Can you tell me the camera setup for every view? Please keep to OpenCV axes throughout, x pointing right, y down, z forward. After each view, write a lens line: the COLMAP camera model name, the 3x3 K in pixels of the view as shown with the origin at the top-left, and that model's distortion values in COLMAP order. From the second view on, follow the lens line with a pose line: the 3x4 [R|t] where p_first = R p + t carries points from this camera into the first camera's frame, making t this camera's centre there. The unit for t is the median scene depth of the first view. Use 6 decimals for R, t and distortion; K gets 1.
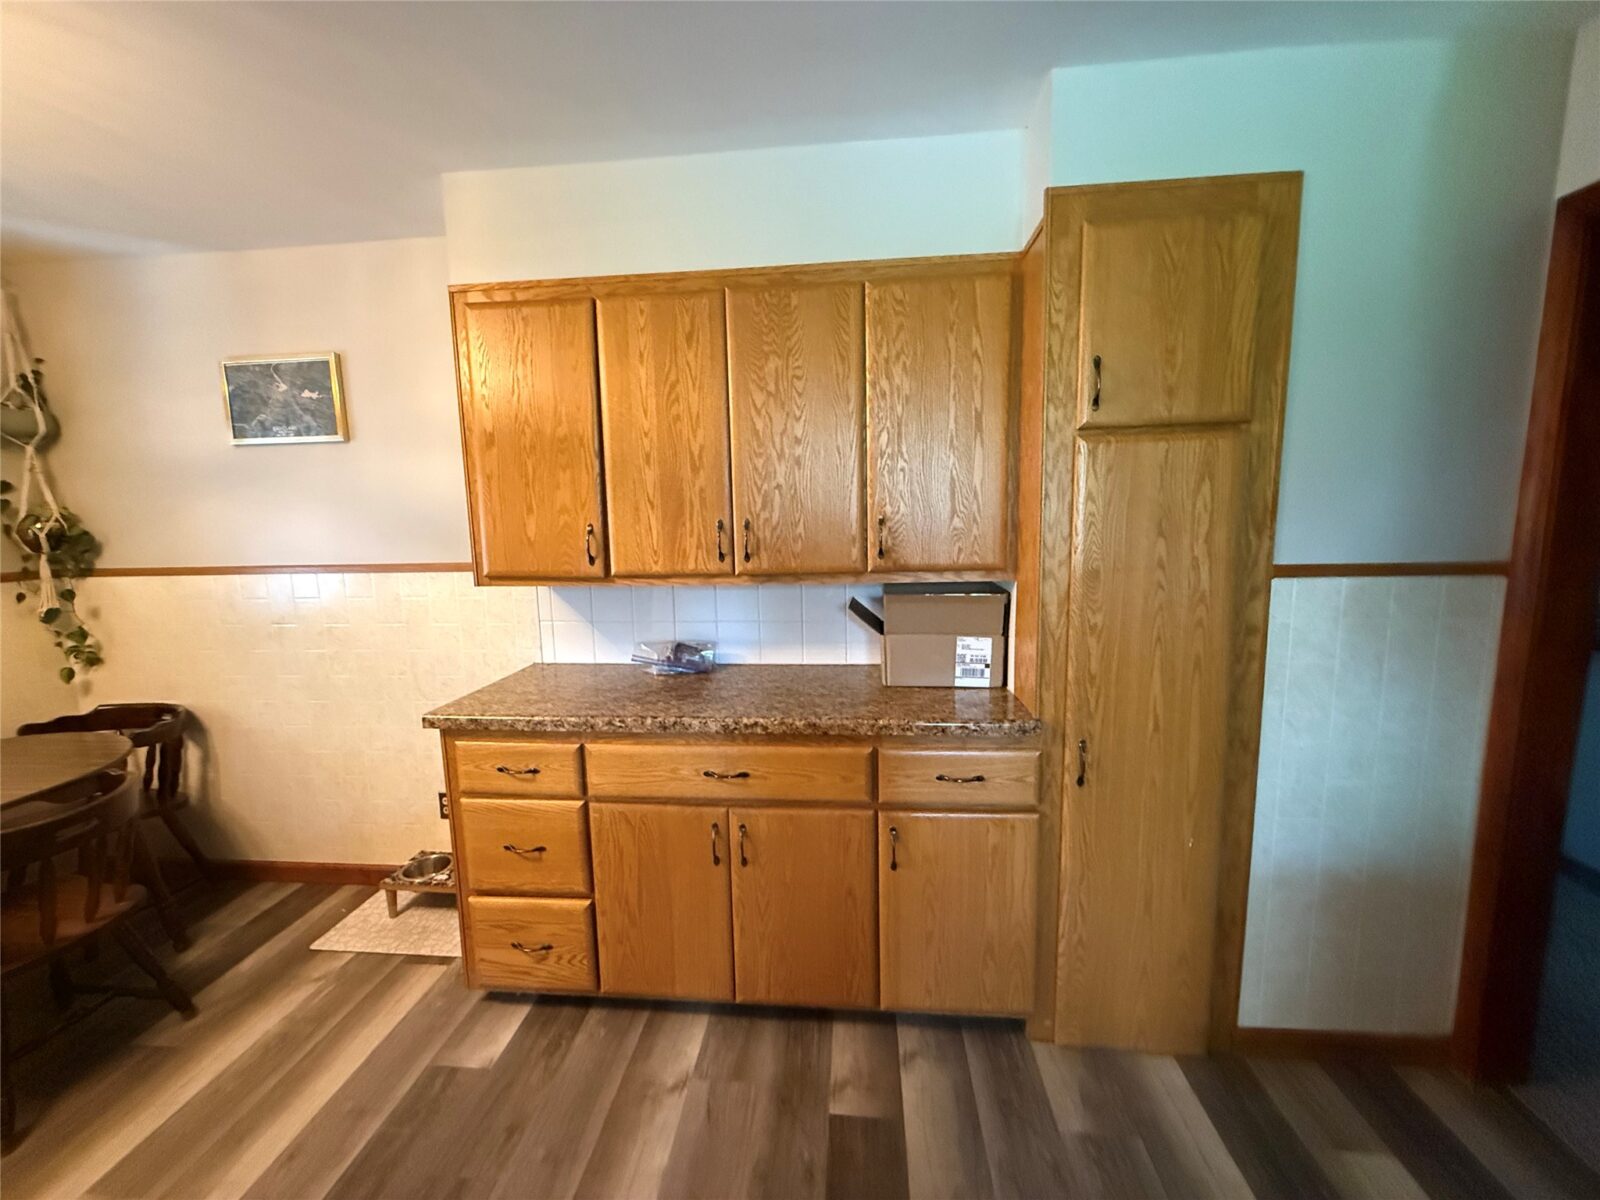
lens RADIAL K [[638.2, 0, 793.4], [0, 638.2, 601.1], [0, 0, 1]] dist [0.001542, 0.000180]
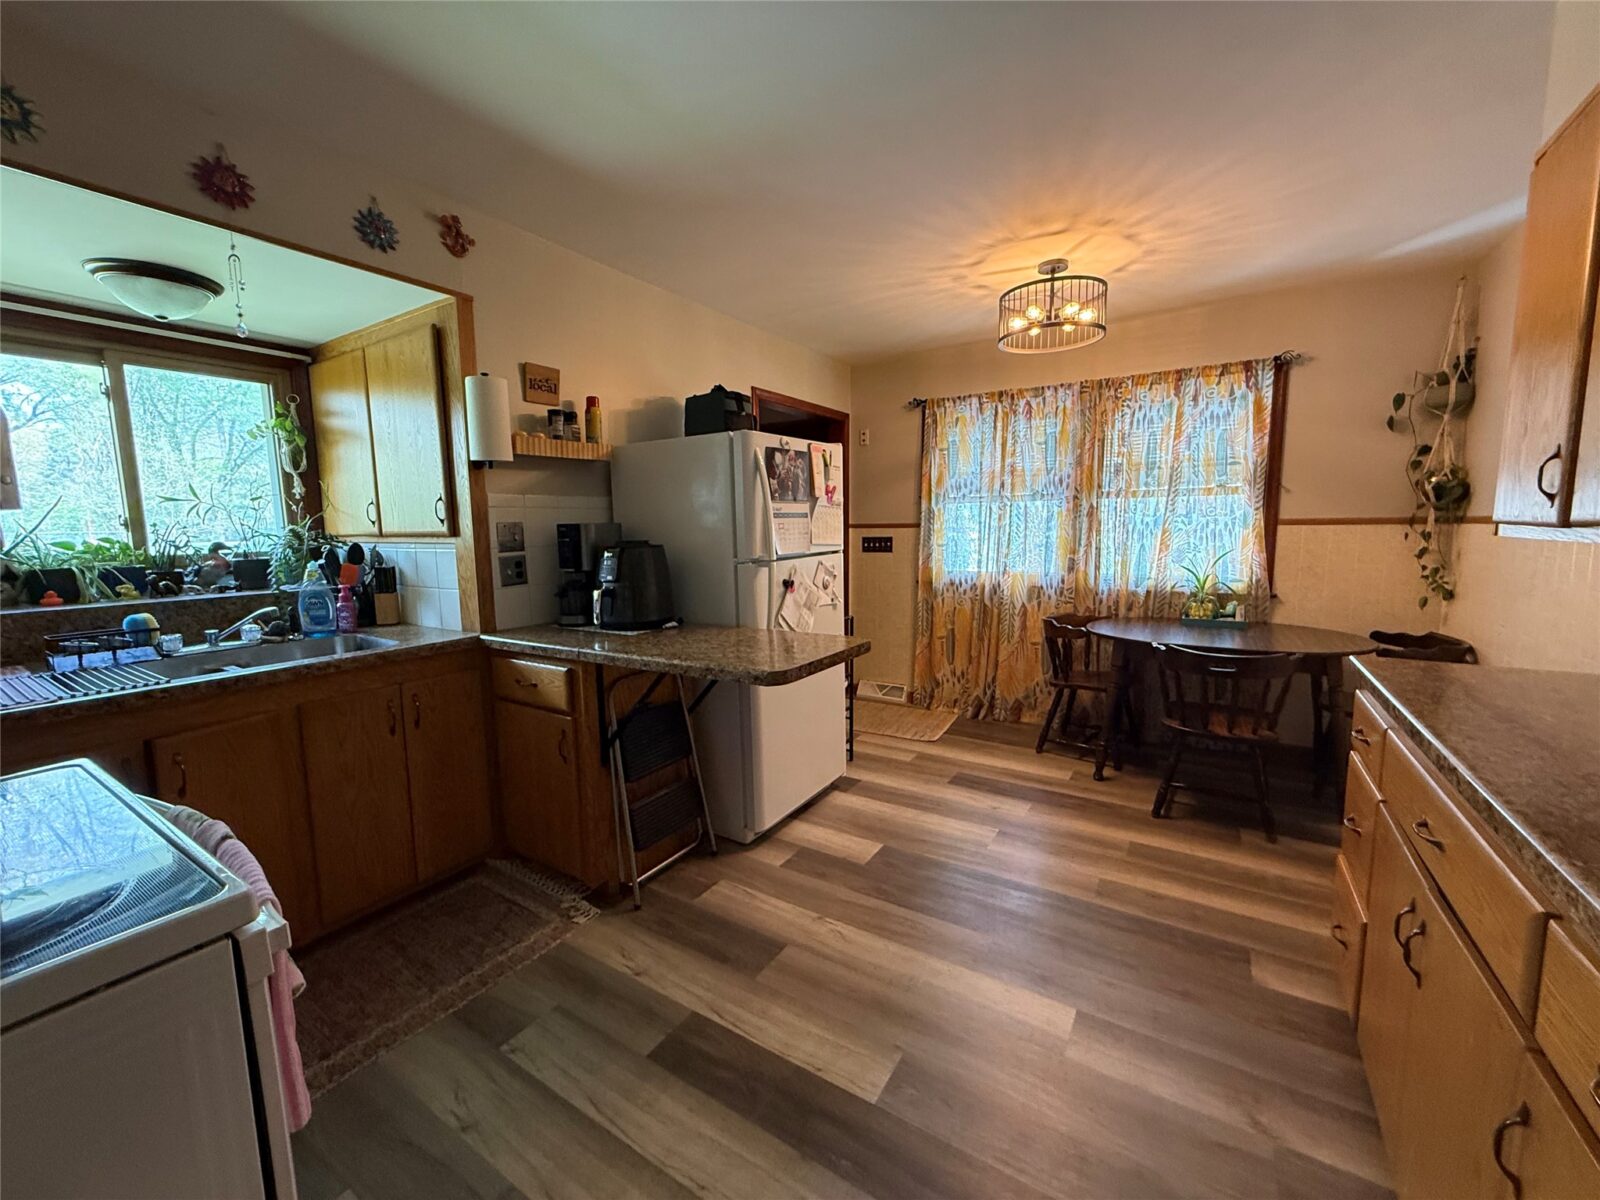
lens RADIAL K [[638.2, 0, 793.4], [0, 638.2, 601.1], [0, 0, 1]] dist [0.001542, 0.000180]
pose [[-0.459028, 0.138389, -0.877578, 0.520245], [-0.091104, 0.975254, 0.201445, -0.025446], [0.883739, 0.172420, -0.435061, 0.488078]]
